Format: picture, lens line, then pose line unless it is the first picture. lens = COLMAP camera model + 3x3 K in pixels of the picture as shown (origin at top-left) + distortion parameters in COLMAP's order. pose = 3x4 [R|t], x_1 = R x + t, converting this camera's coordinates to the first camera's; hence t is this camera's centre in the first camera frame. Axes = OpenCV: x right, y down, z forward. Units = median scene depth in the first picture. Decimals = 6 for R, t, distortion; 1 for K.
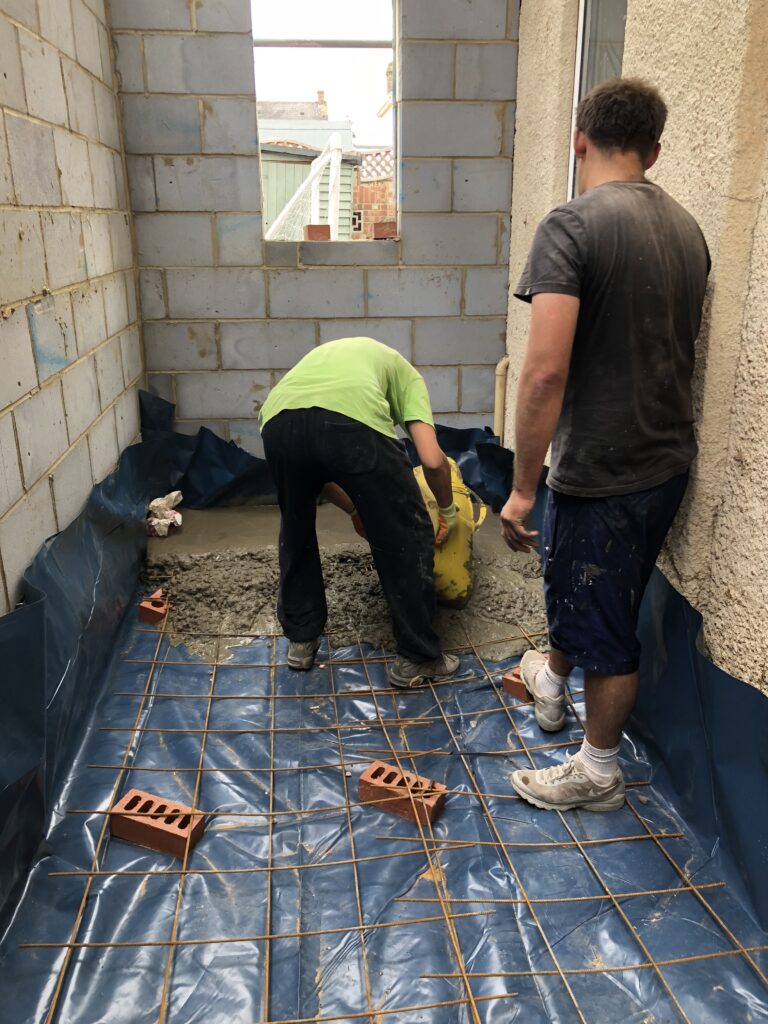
lens RADIAL K [[814.1, 0, 384.0], [0, 814.1, 512.0], [0, 0, 1]] dist [0.047398, -0.057534]
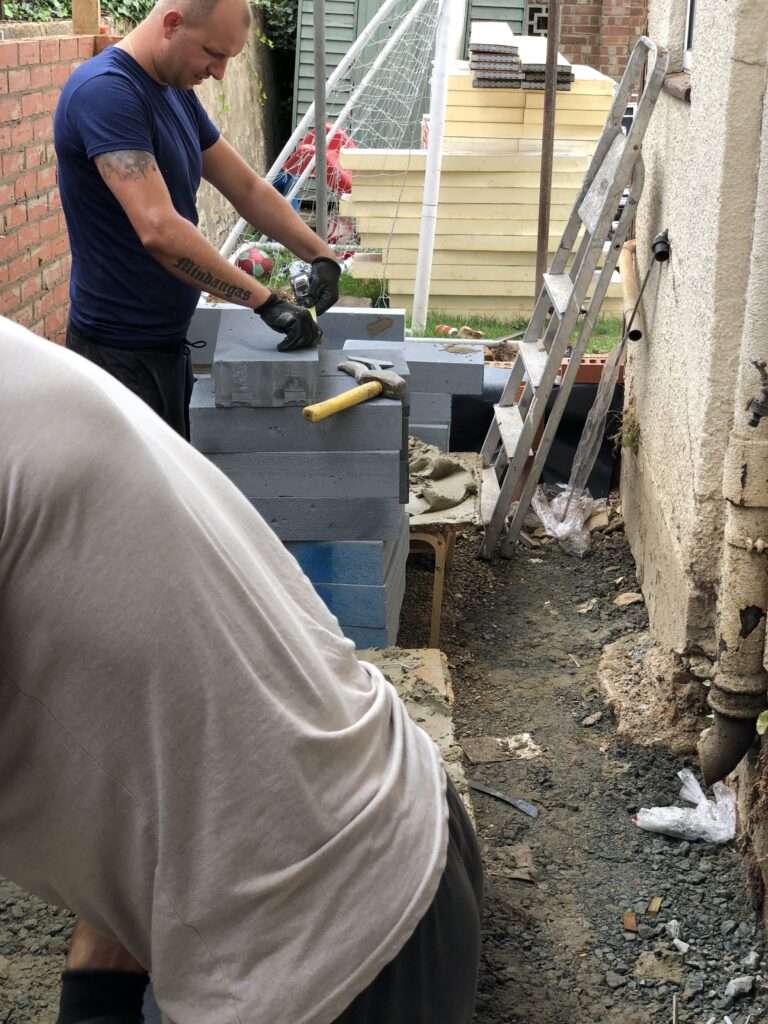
lens RADIAL K [[1492.8, 0, 354.7], [0, 1492.8, 511.8], [0, 0, 1]] dist [0.200310, -0.571653]
pose [[0.980645, 0.078678, -0.179290, 0.335240], [-0.081431, 0.996647, -0.008036, 0.154444], [0.178057, 0.022480, 0.983763, -0.681027]]
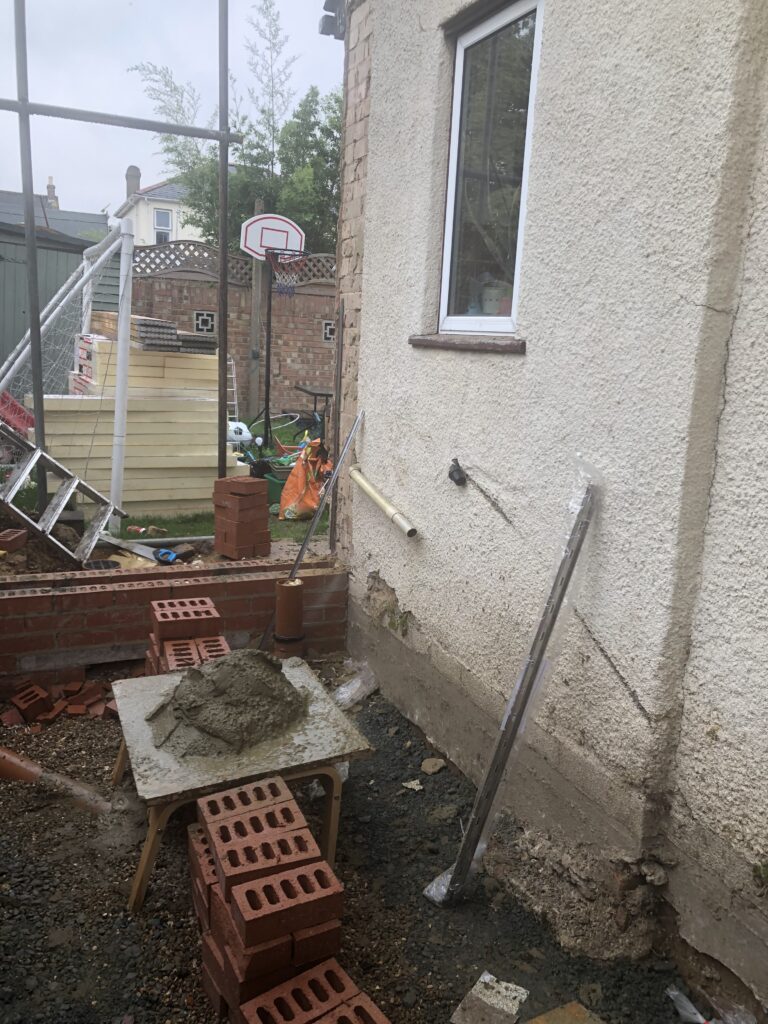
lens RADIAL K [[809.7, 0, 384.9], [0, 809.7, 510.3], [0, 0, 1]] dist [0.018960, 0.004372]
pose [[0.947693, -0.009340, 0.319046, -0.214924], [0.048162, 0.992311, -0.114012, -0.063190], [-0.315528, 0.123414, 0.940857, 0.263620]]
